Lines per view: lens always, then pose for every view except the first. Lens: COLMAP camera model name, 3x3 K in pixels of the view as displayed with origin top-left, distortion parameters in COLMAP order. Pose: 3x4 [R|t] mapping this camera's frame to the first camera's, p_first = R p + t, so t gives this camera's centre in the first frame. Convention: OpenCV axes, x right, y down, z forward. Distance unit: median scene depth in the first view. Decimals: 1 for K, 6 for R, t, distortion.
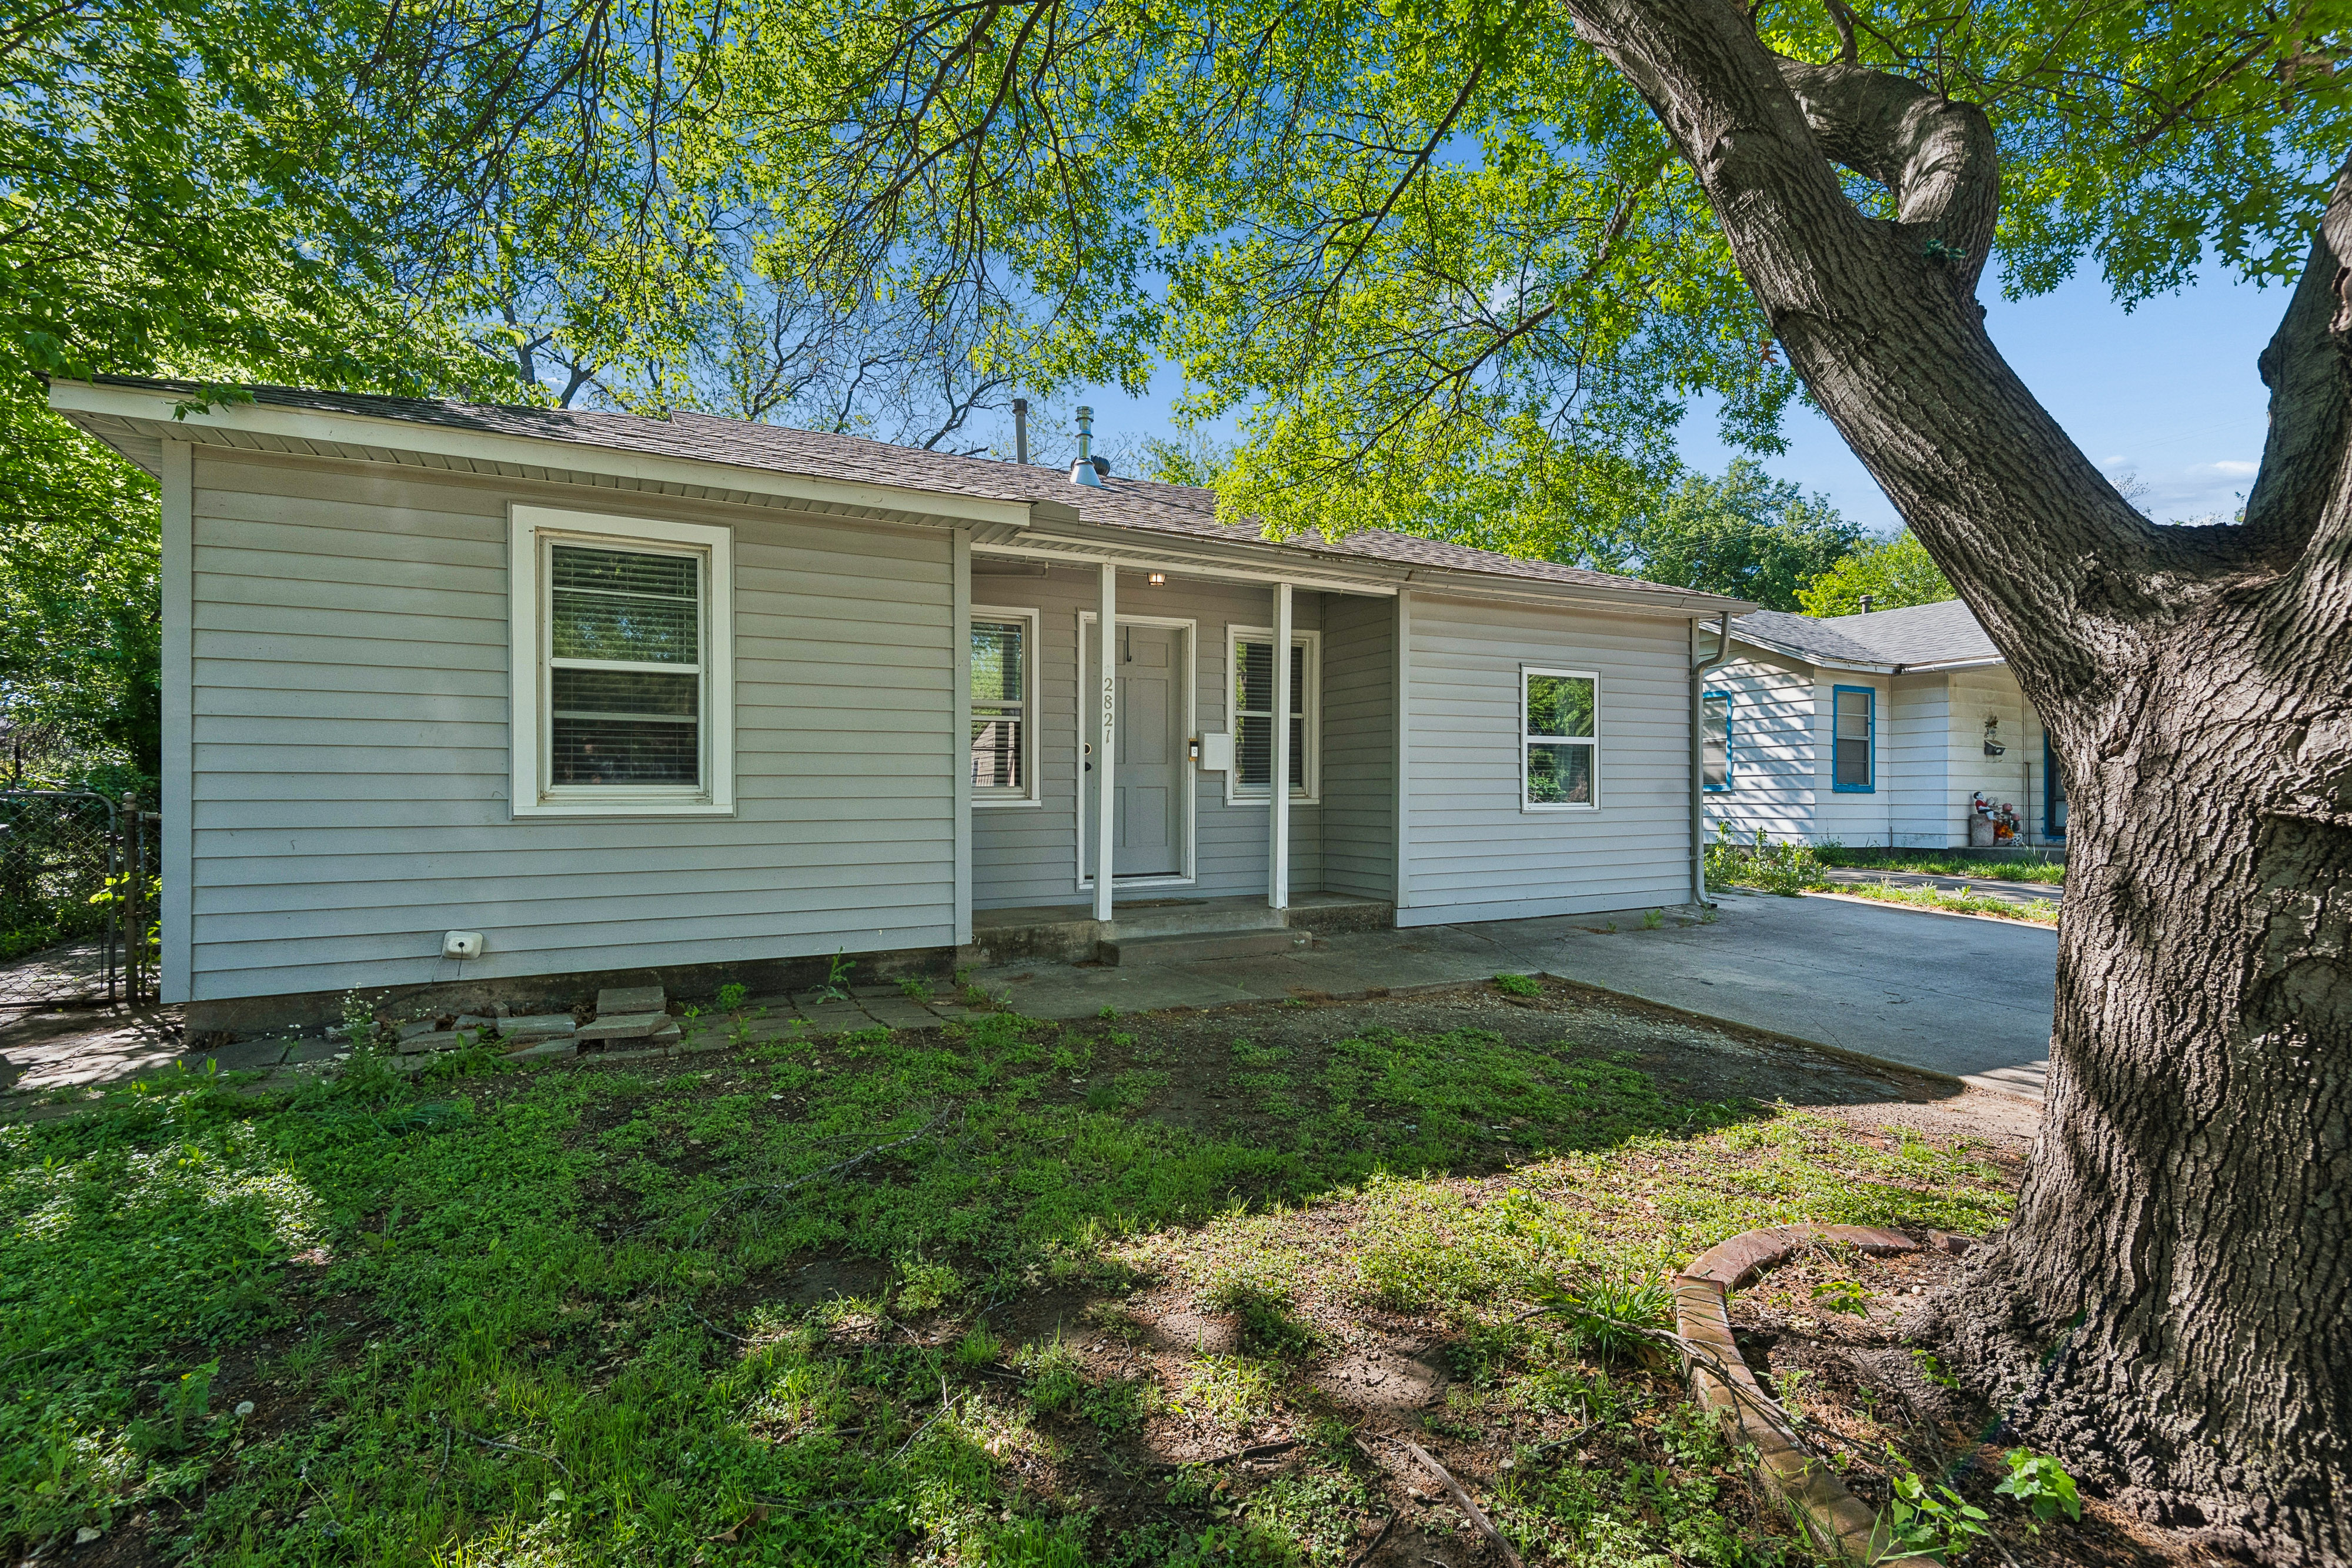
lens RADIAL K [[1059.5, 0, 1202.4], [0, 1059.5, 769.2], [0, 0, 1]] dist [0.034211, -0.022130]
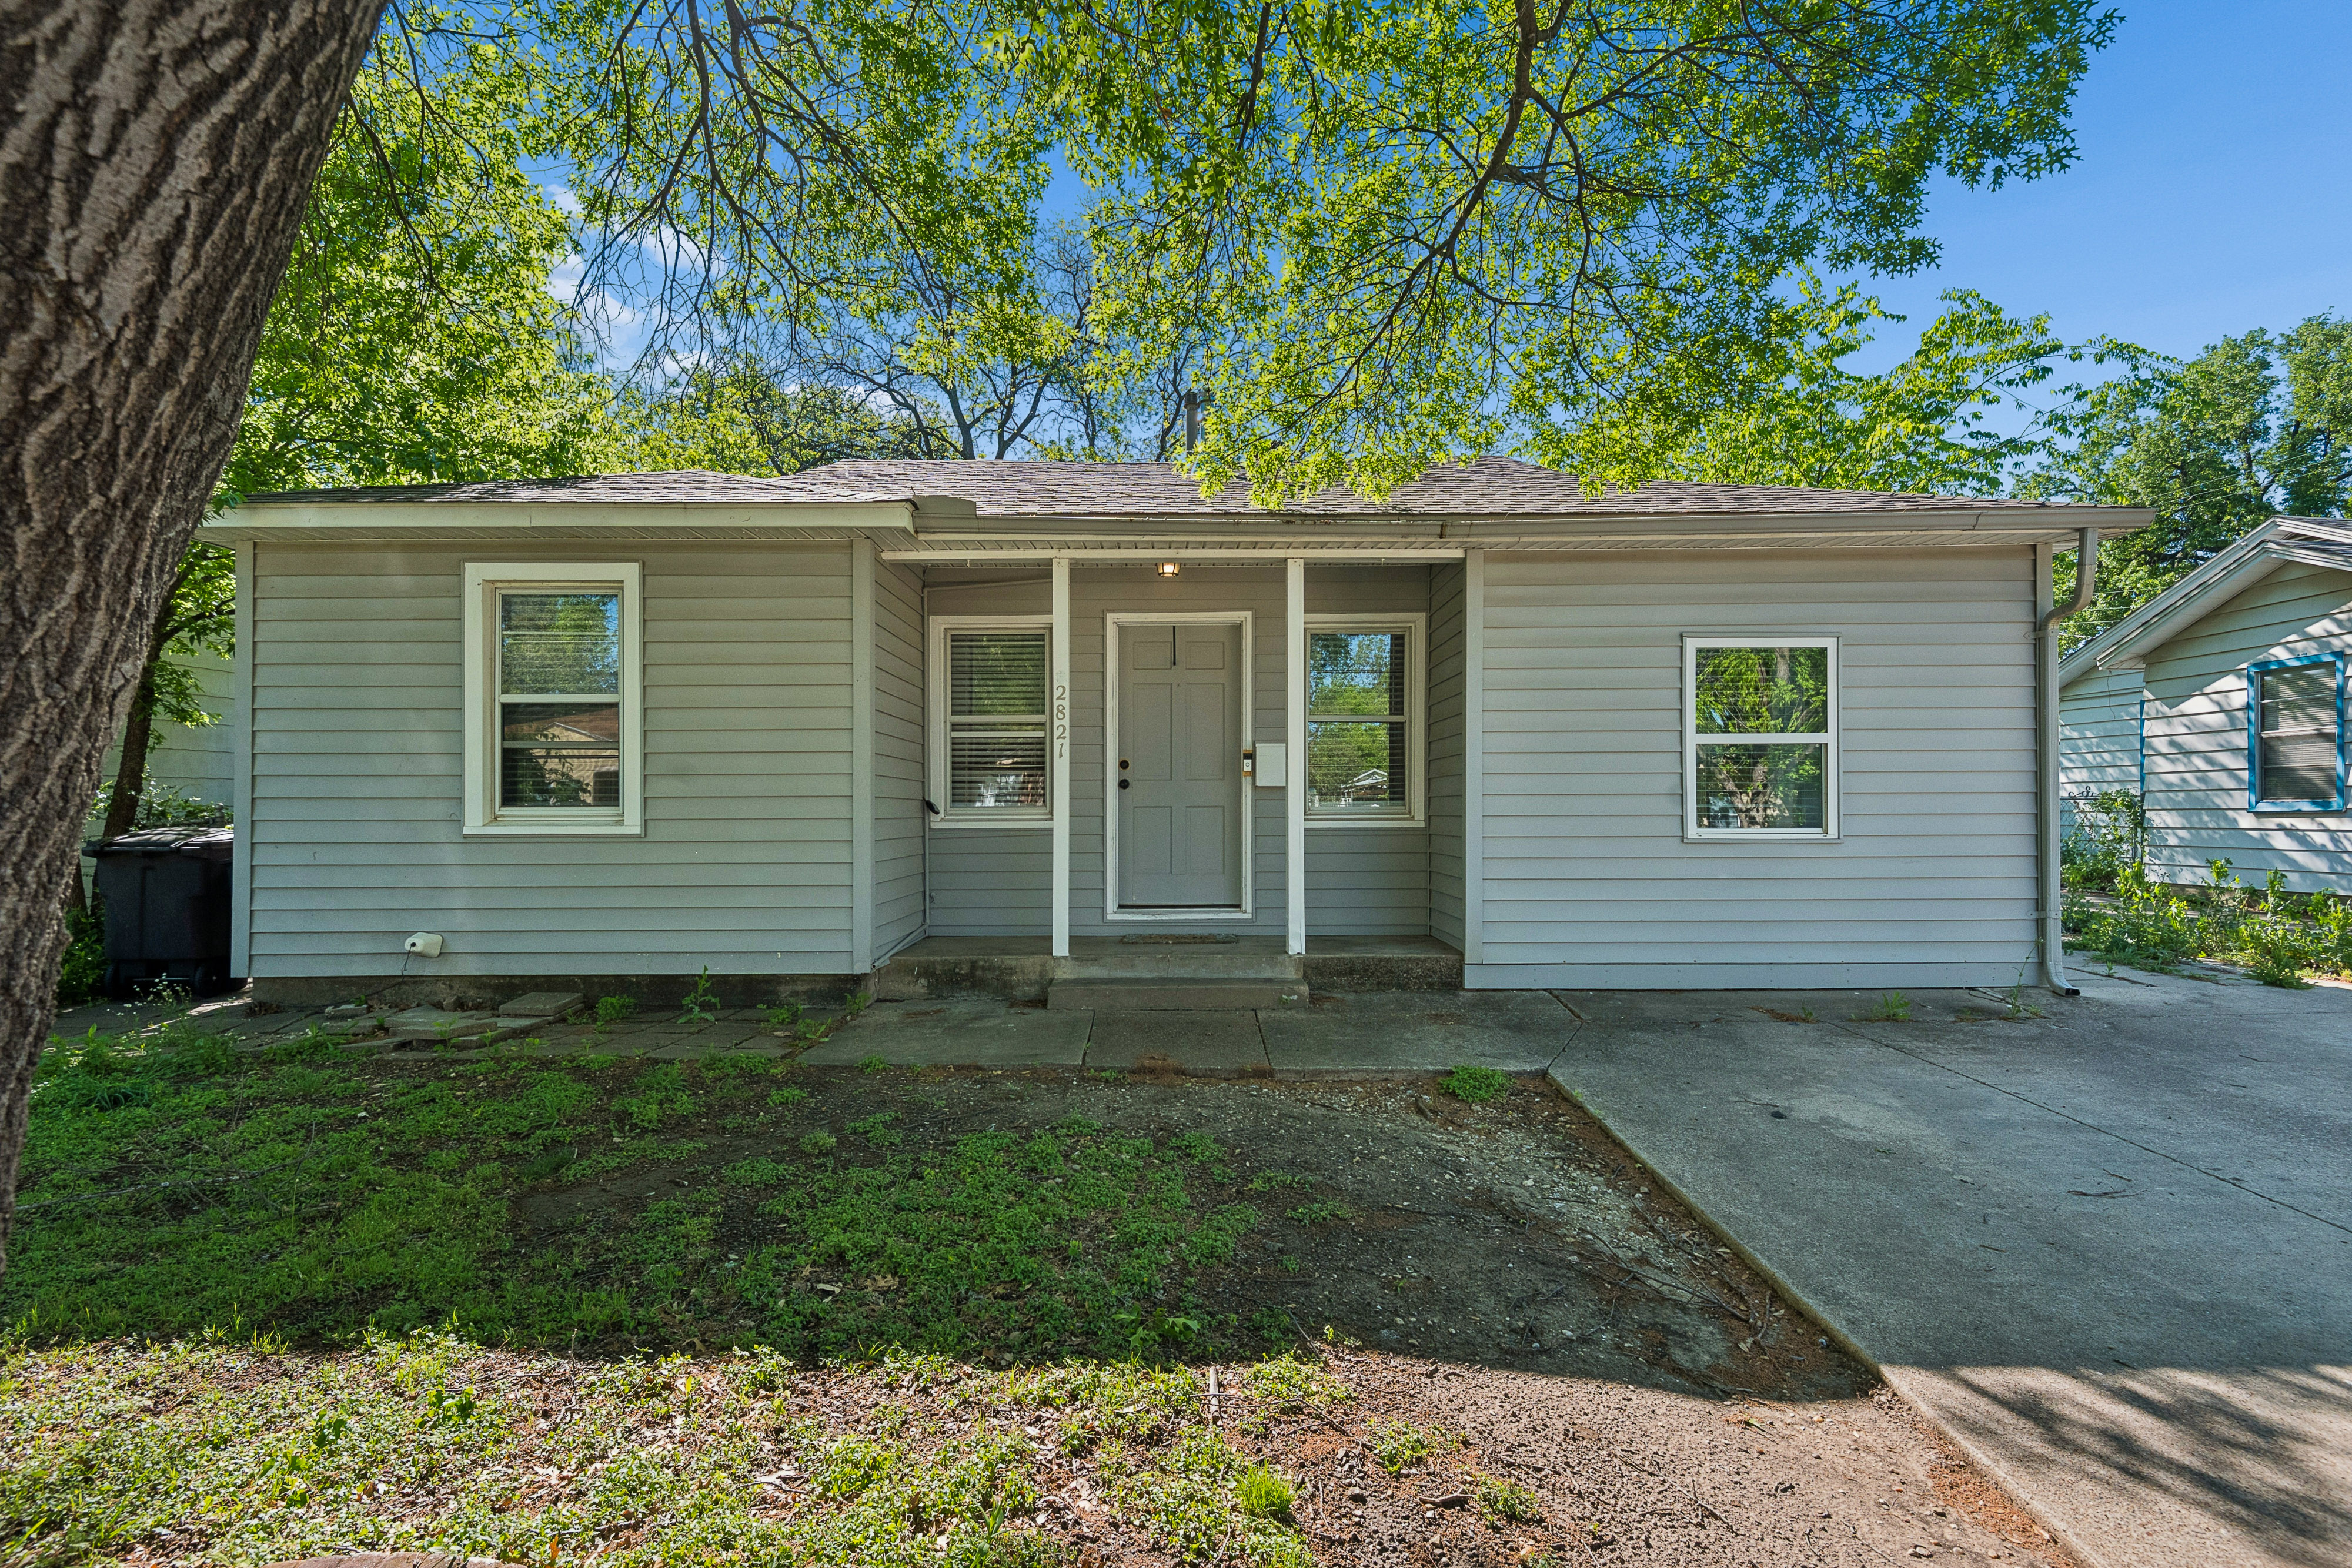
lens RADIAL K [[1083.1, 0, 1188.4], [0, 1083.1, 779.0], [0, 0, 1]] dist [0.037762, -0.024245]
pose [[0.883671, -0.012537, -0.467940, 0.496582], [0.010166, 0.999920, -0.007592, 0.001119], [0.467998, 0.001951, 0.883728, 0.275912]]
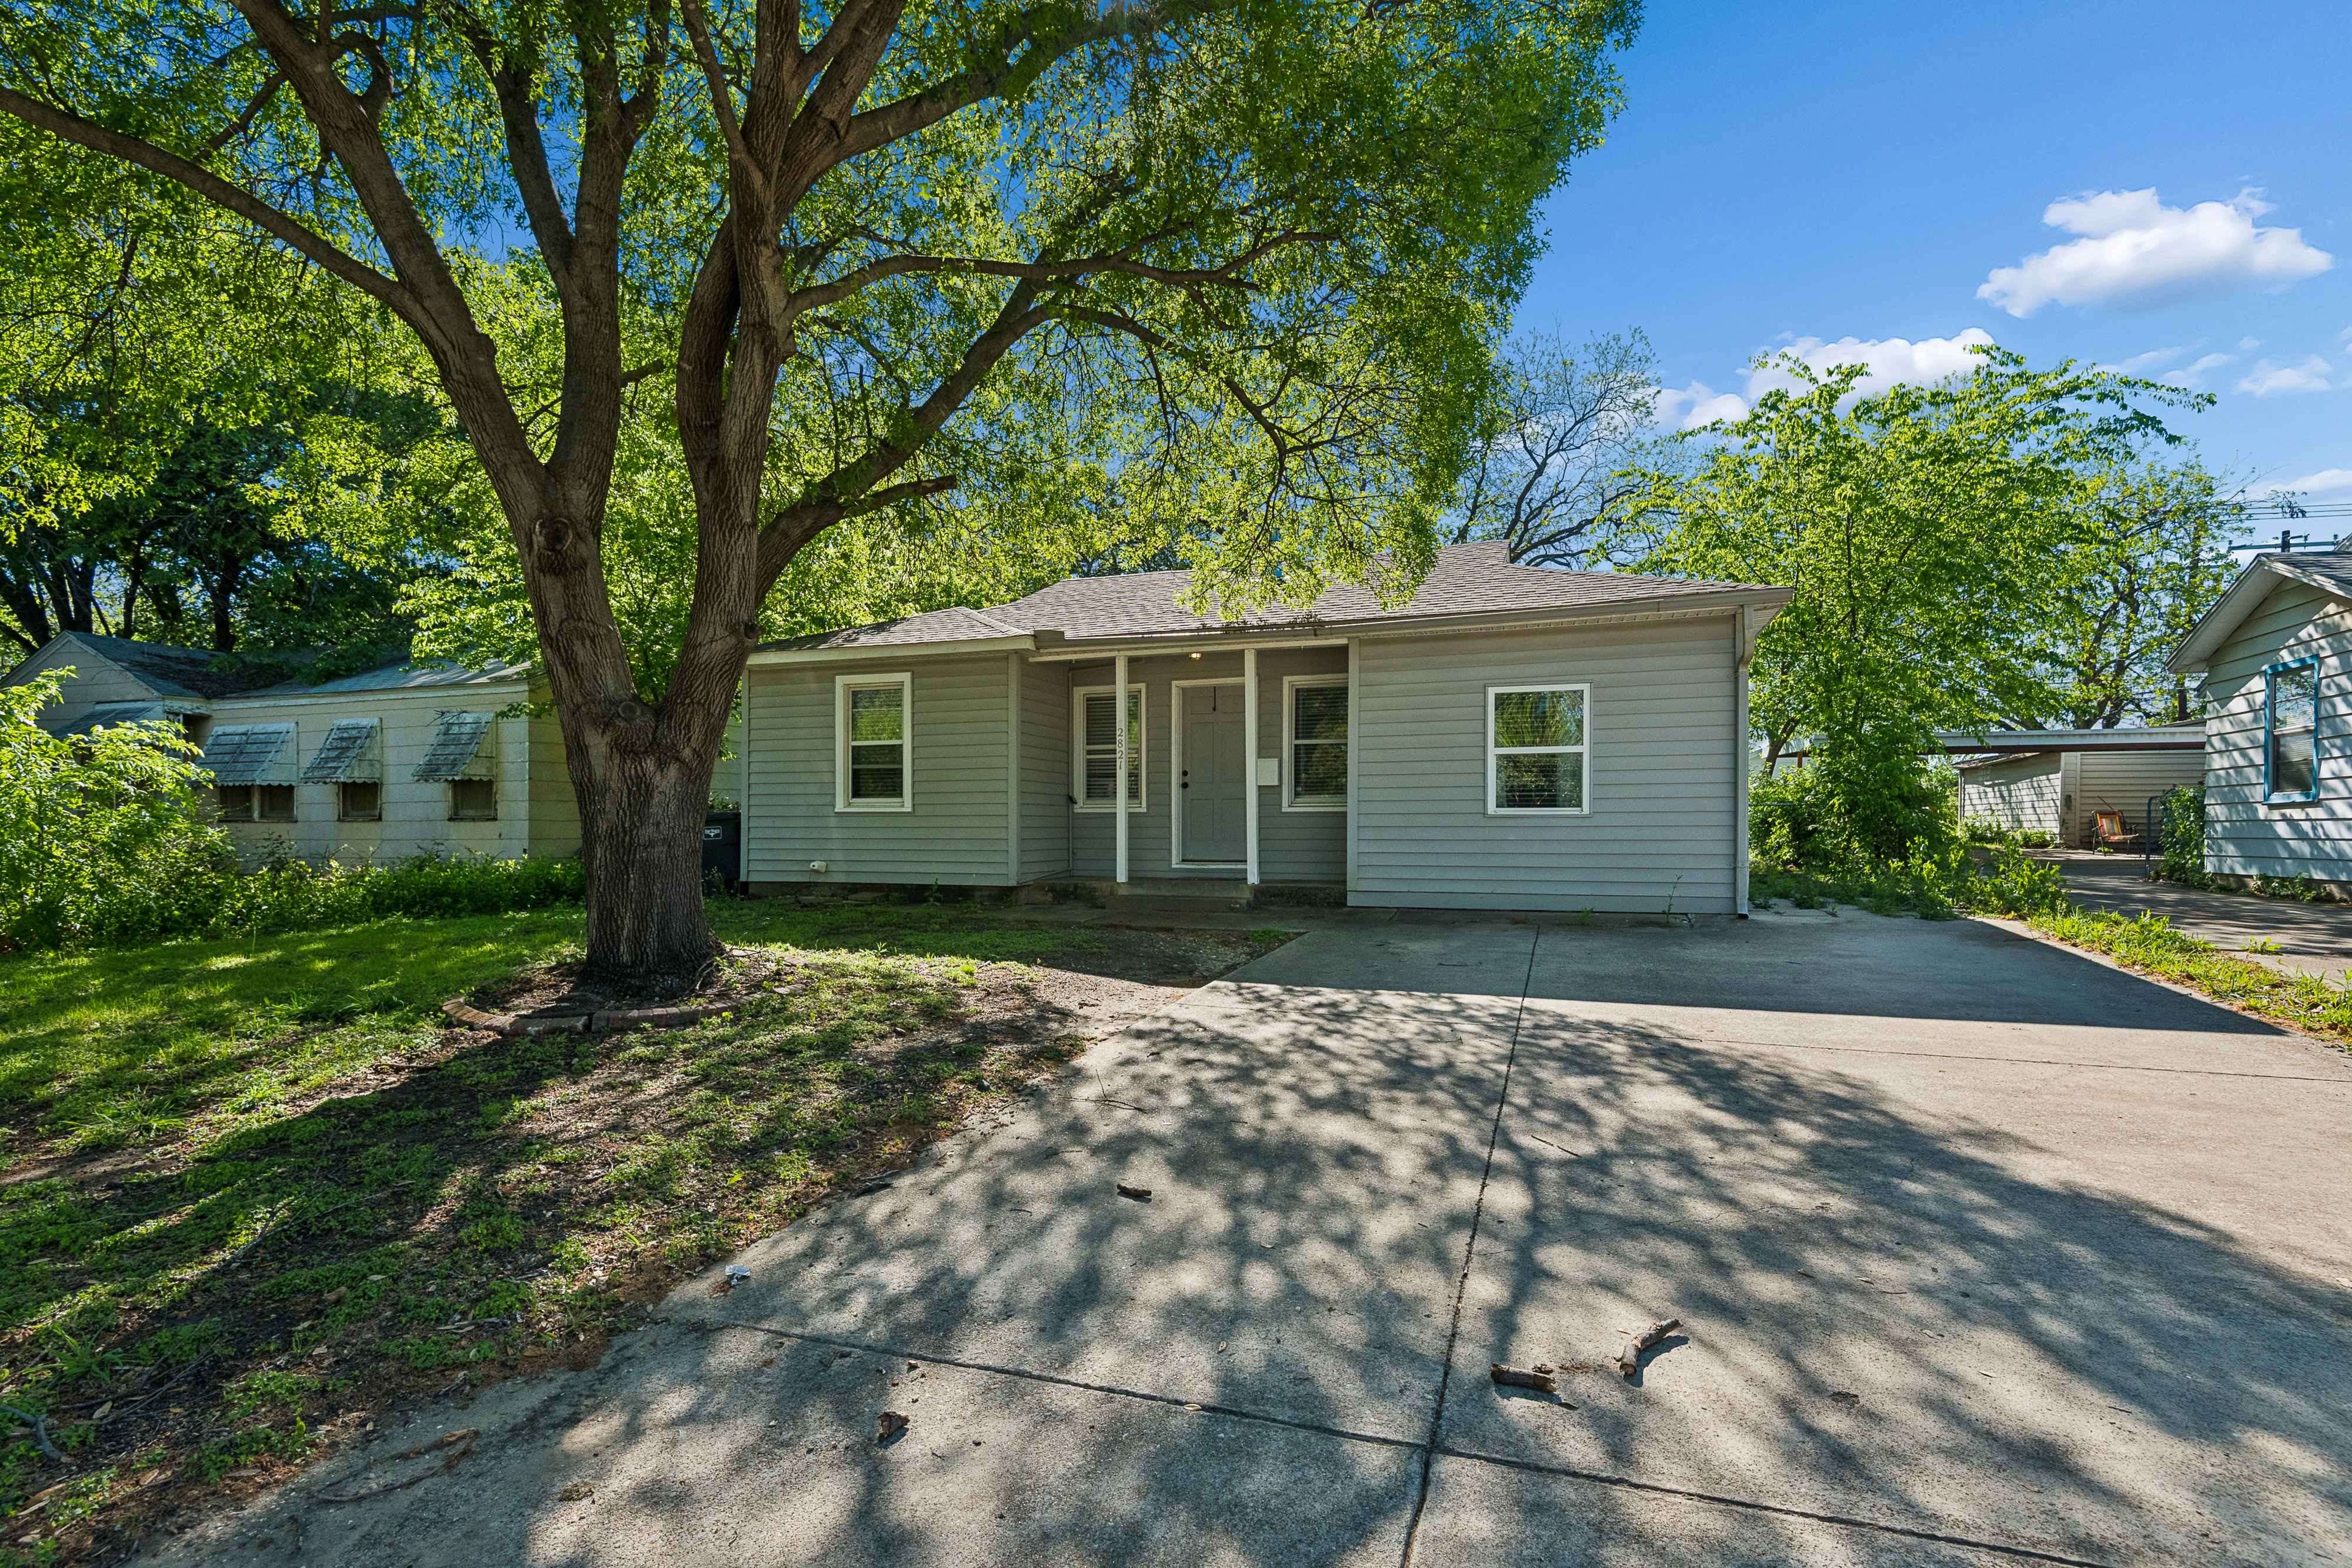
lens RADIAL K [[1083.1, 0, 1188.4], [0, 1083.1, 779.0], [0, 0, 1]] dist [0.037762, -0.024245]
pose [[0.684819, -0.029578, -0.728113, 1.314813], [0.015276, 0.999539, -0.026236, 0.037969], [0.728553, 0.006845, 0.684955, -0.032603]]
